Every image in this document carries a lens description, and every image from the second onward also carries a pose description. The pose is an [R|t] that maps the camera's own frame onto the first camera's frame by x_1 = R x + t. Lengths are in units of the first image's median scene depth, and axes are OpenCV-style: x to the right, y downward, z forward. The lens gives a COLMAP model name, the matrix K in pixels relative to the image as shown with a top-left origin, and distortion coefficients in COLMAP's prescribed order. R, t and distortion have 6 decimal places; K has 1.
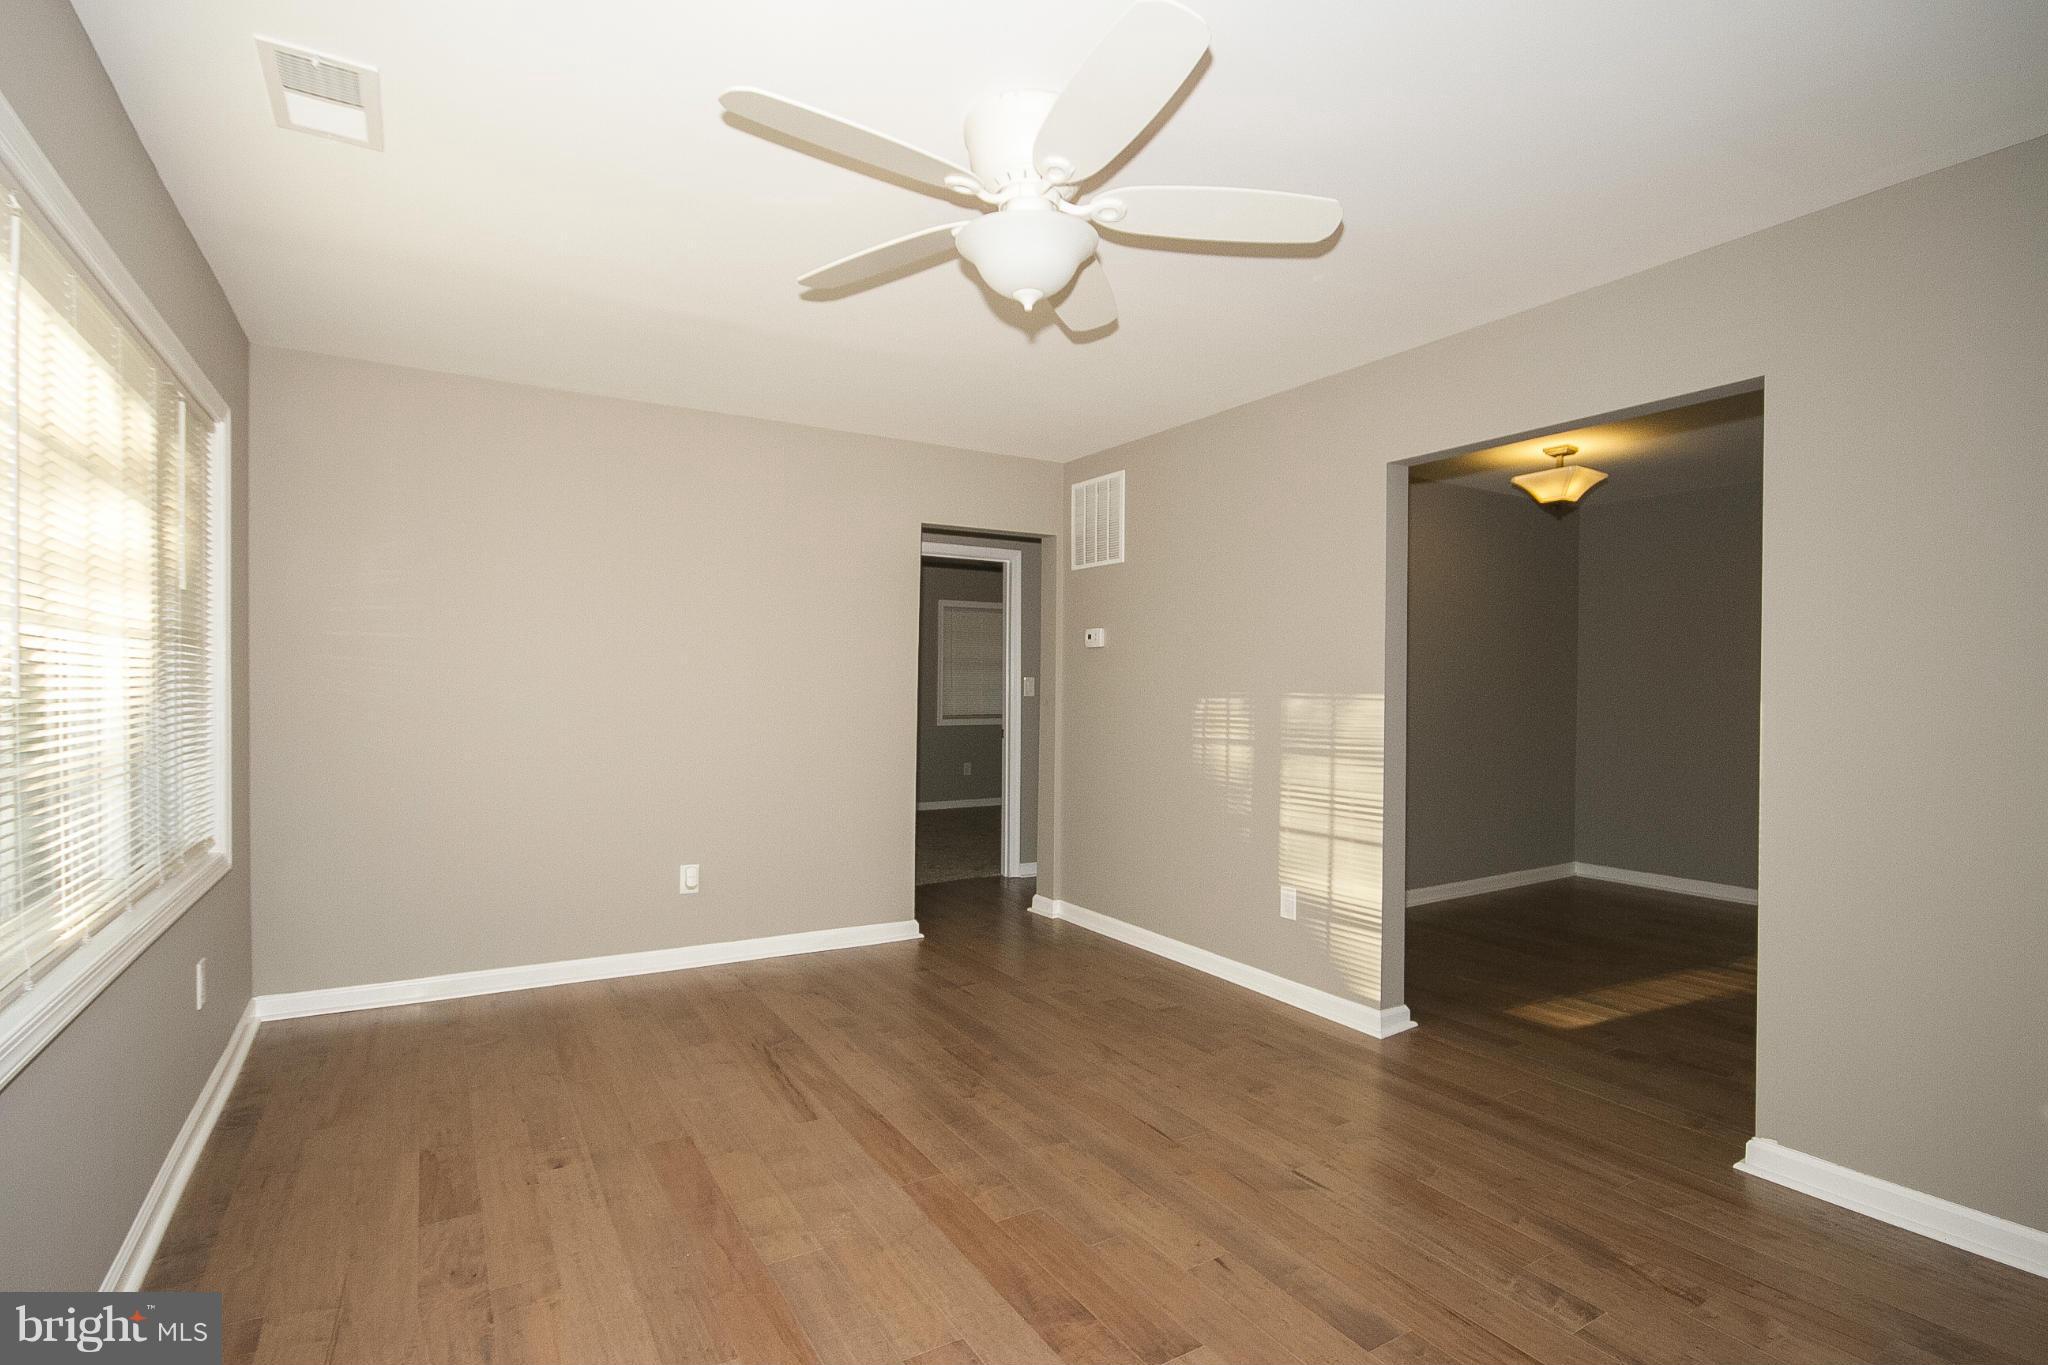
lens RADIAL K [[961.8, 0, 1024.0], [0, 961.8, 682.5], [0, 0, 1]] dist [-0.000668, 0.000026]
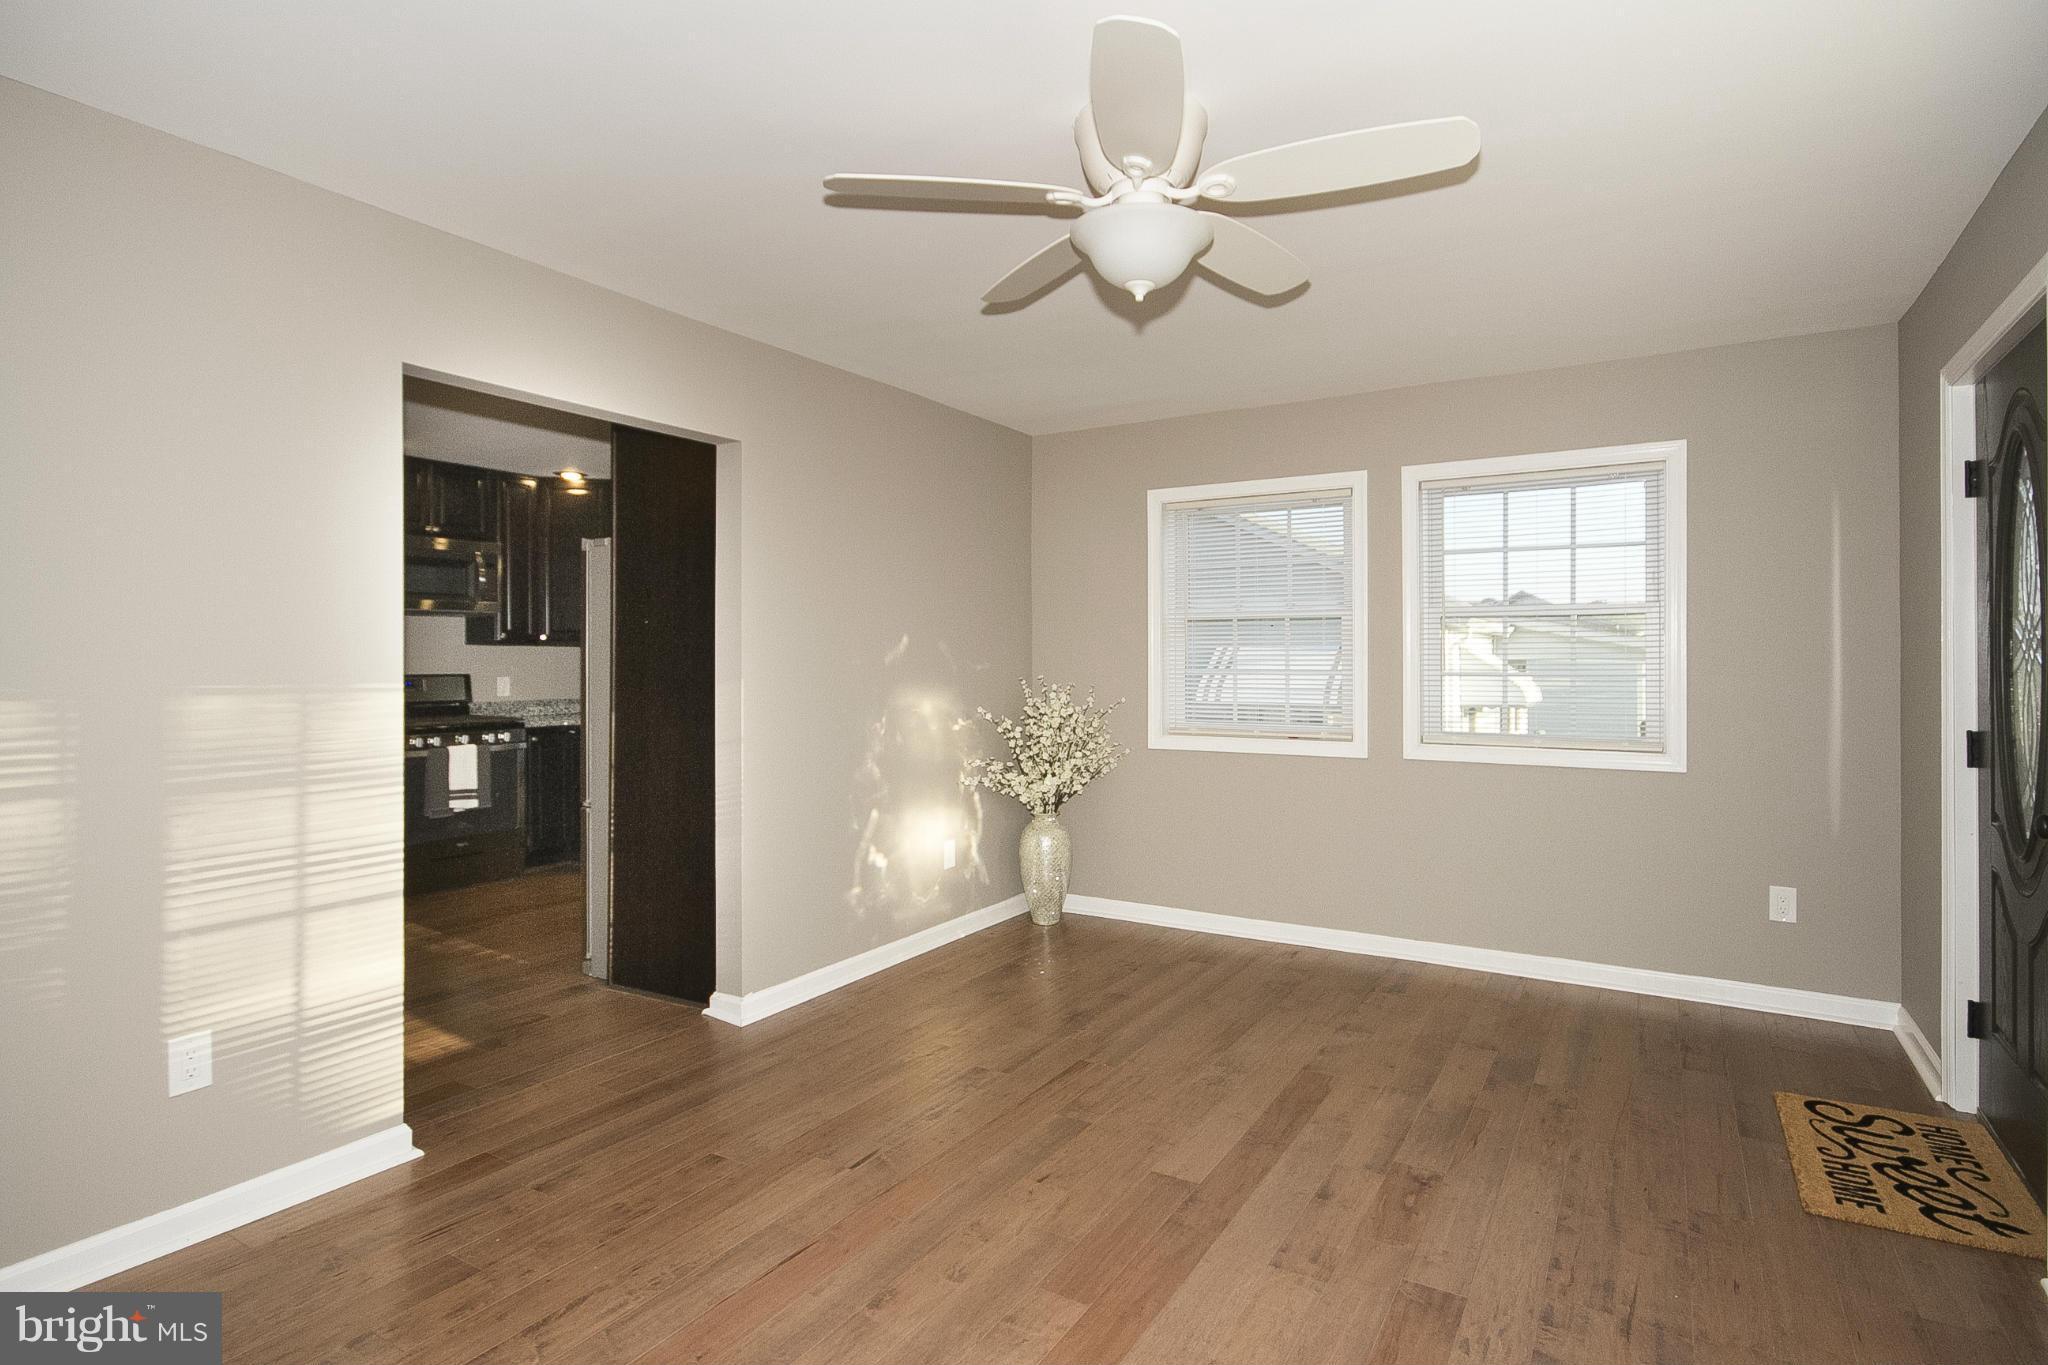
lens RADIAL K [[1048.4, 0, 1030.5], [0, 1048.4, 663.9], [0, 0, 1]] dist [-0.001186, 0.000205]
pose [[-0.451510, -0.016187, 0.892119, -0.676142], [-0.009881, 0.999865, 0.013141, -0.018586], [-0.892211, -0.002882, -0.451609, 1.201546]]
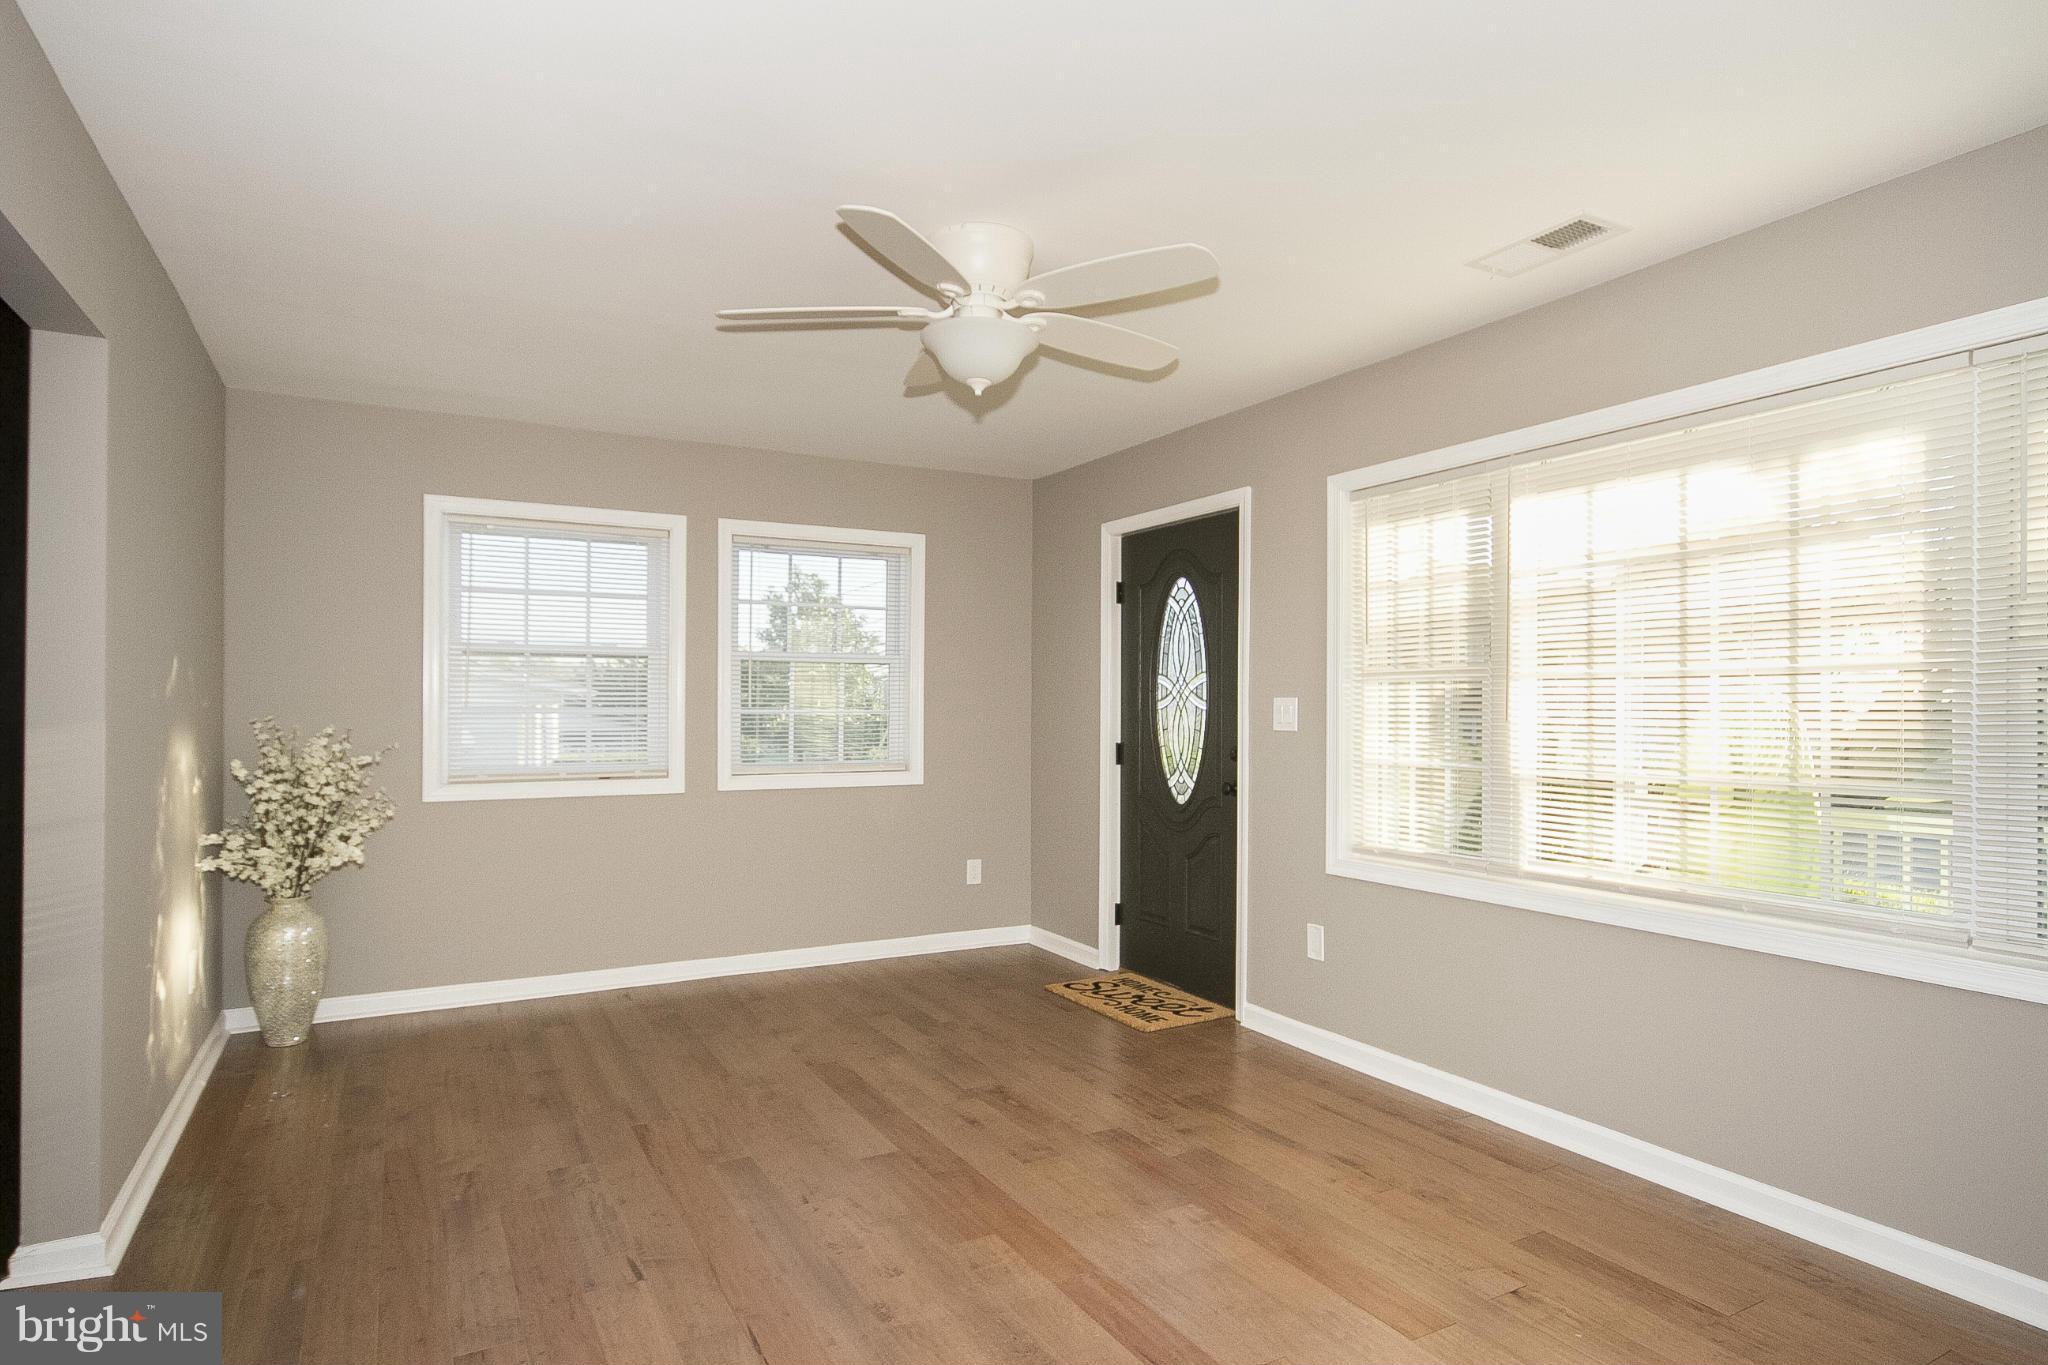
lens RADIAL K [[1121.1, 0, 1016.9], [0, 1121.1, 719.1], [0, 0, 1]] dist [-0.003765, 0.000404]
pose [[-0.998620, -0.015214, 0.050262, -0.083691], [-0.014944, 0.999872, 0.005737, 0.006460], [-0.050343, 0.004978, -0.998720, 1.783751]]
